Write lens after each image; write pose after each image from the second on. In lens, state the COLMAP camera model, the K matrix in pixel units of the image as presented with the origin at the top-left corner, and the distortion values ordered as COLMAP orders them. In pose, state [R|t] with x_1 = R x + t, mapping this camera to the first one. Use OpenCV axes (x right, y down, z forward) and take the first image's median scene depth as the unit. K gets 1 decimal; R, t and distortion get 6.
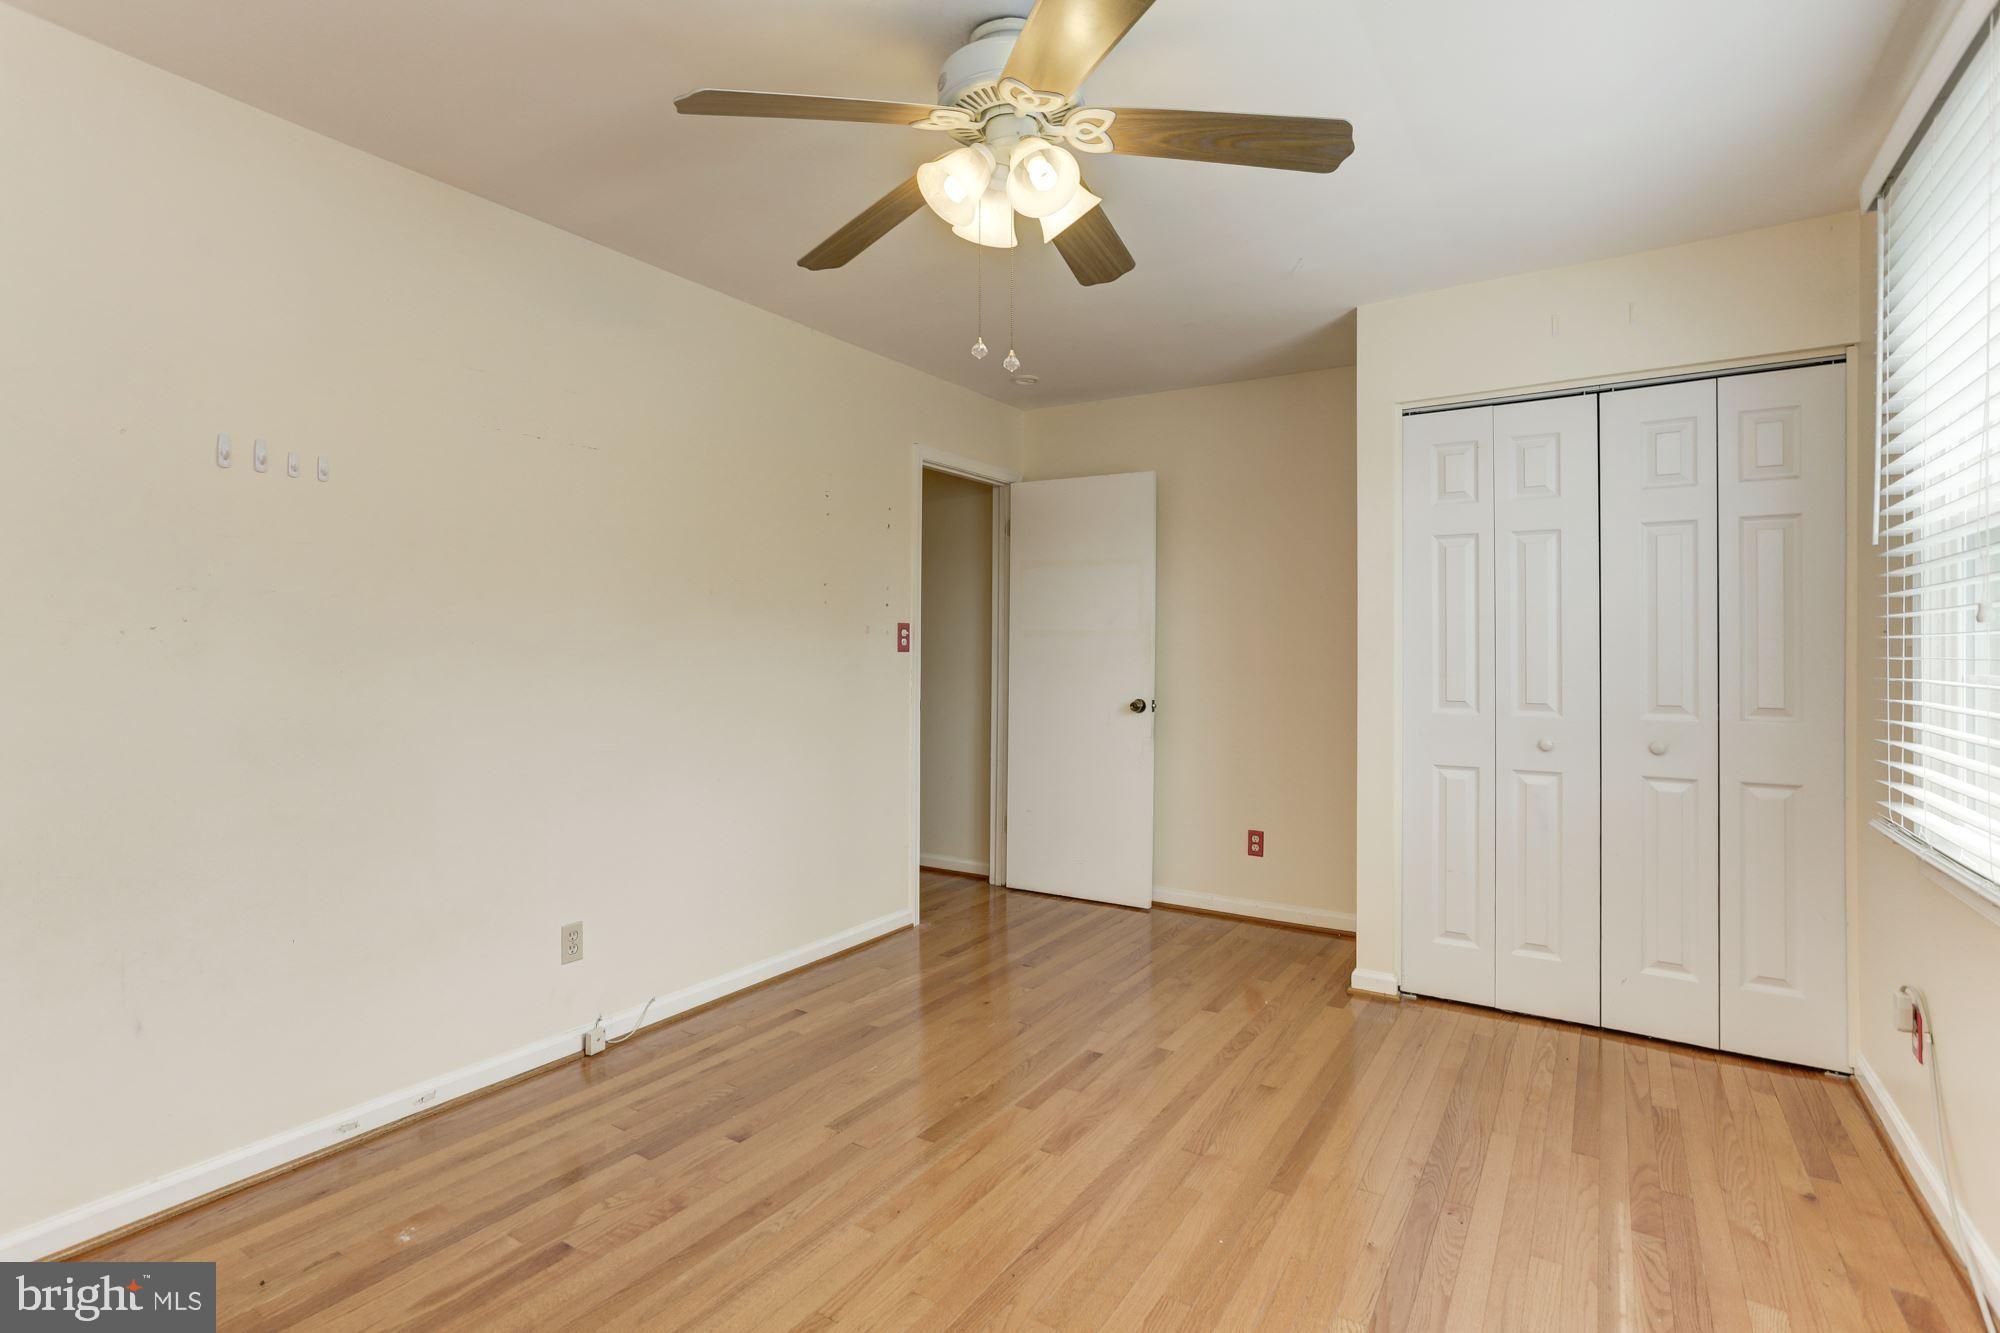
lens RADIAL K [[995.2, 0, 996.5], [0, 995.2, 652.9], [0, 0, 1]] dist [-0.024320, 0.010484]
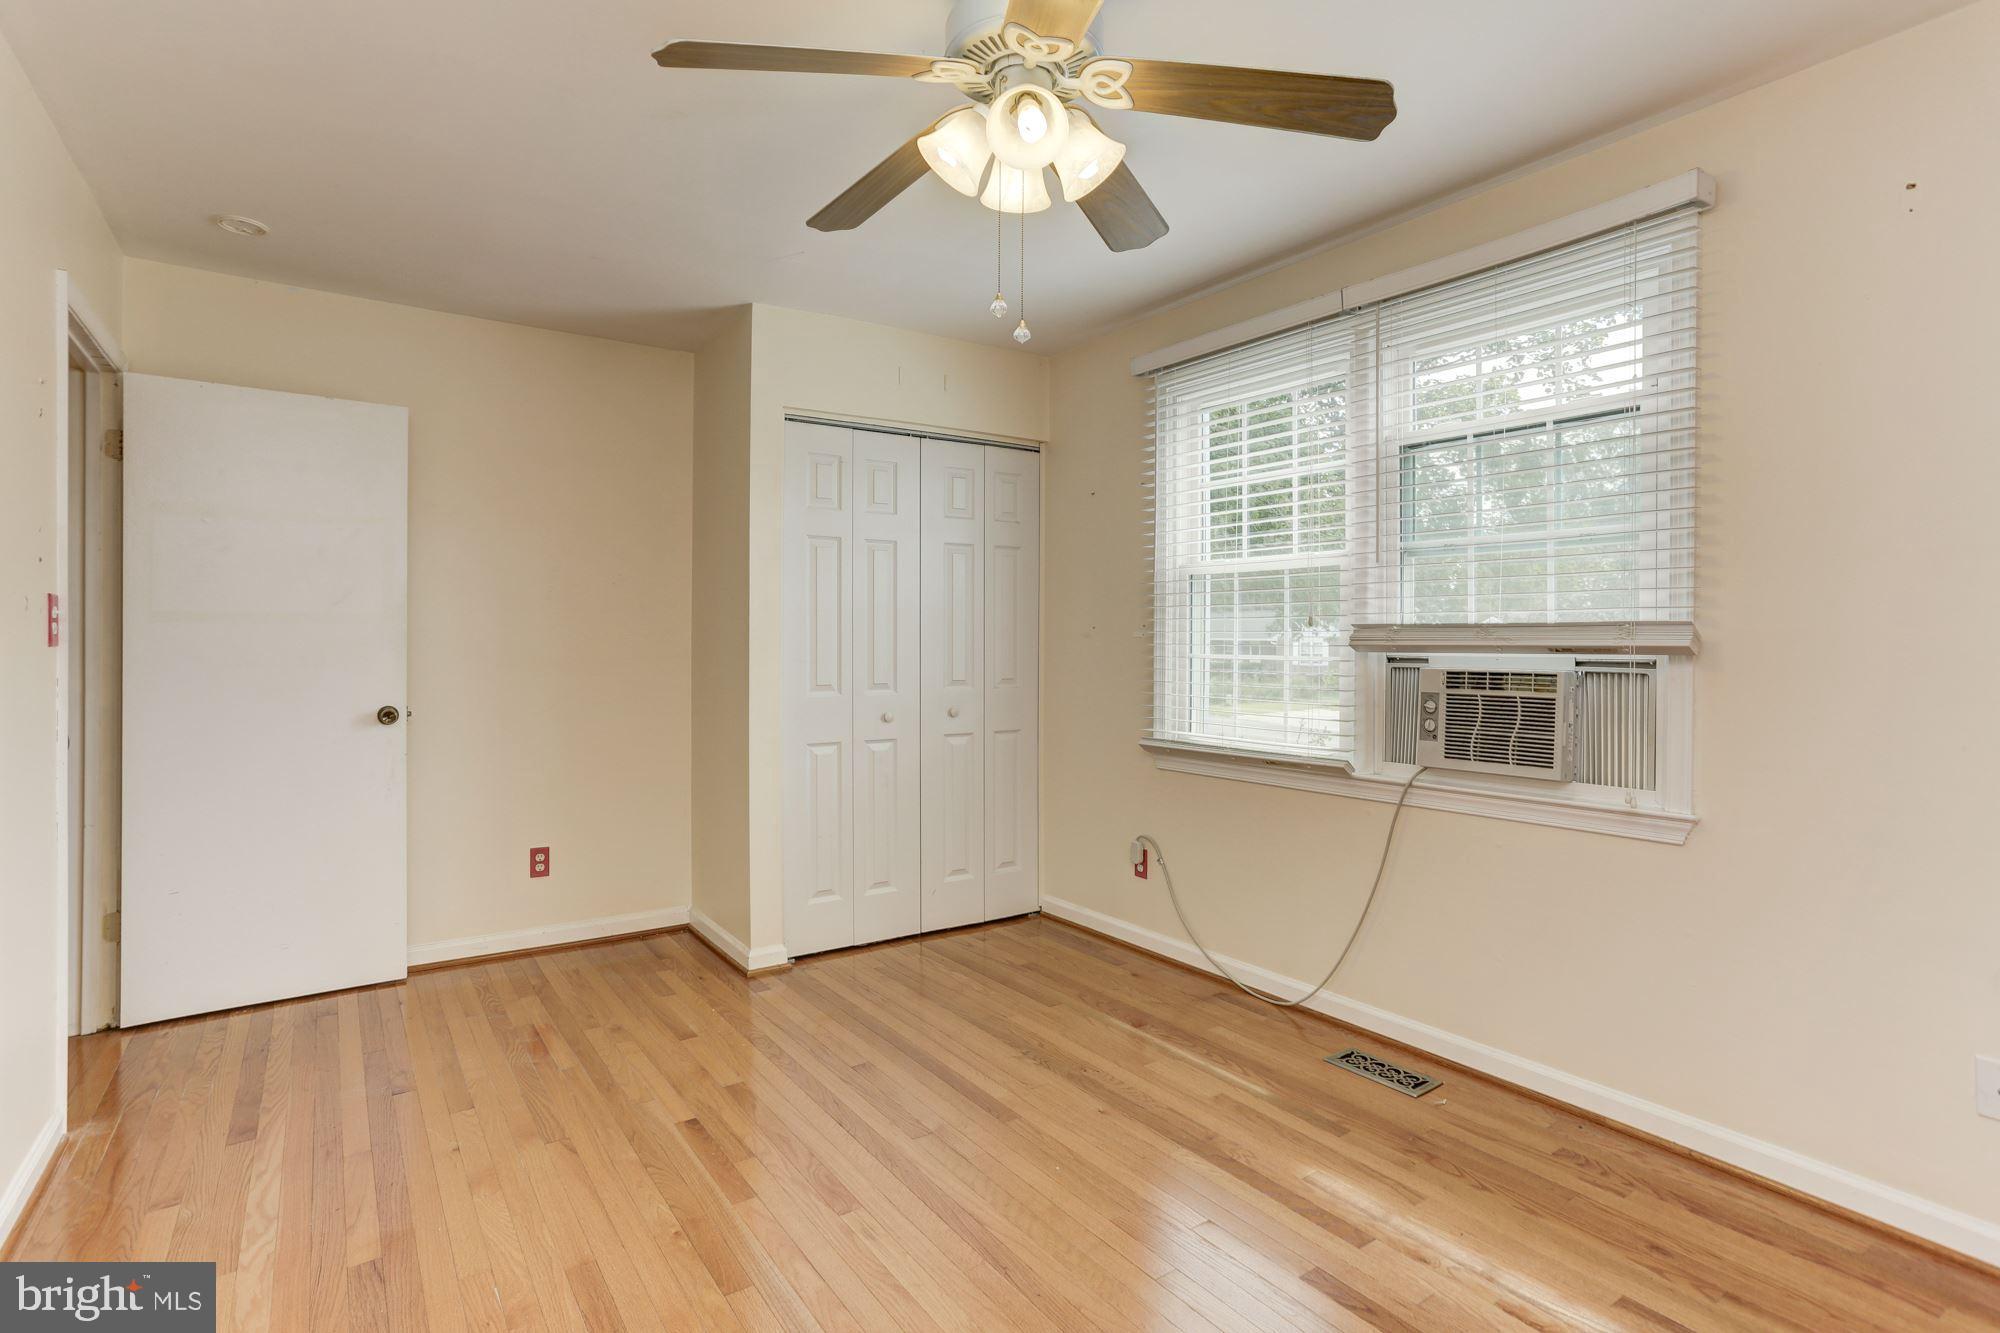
lens RADIAL K [[995.2, 0, 1004.6], [0, 995.2, 654.7], [0, 0, 1]] dist [-0.024320, 0.010484]
pose [[0.371583, -0.018350, 0.928218, -0.507360], [0.004447, 0.999828, 0.017986, -0.005114], [-0.928389, -0.002556, 0.371601, 0.391180]]
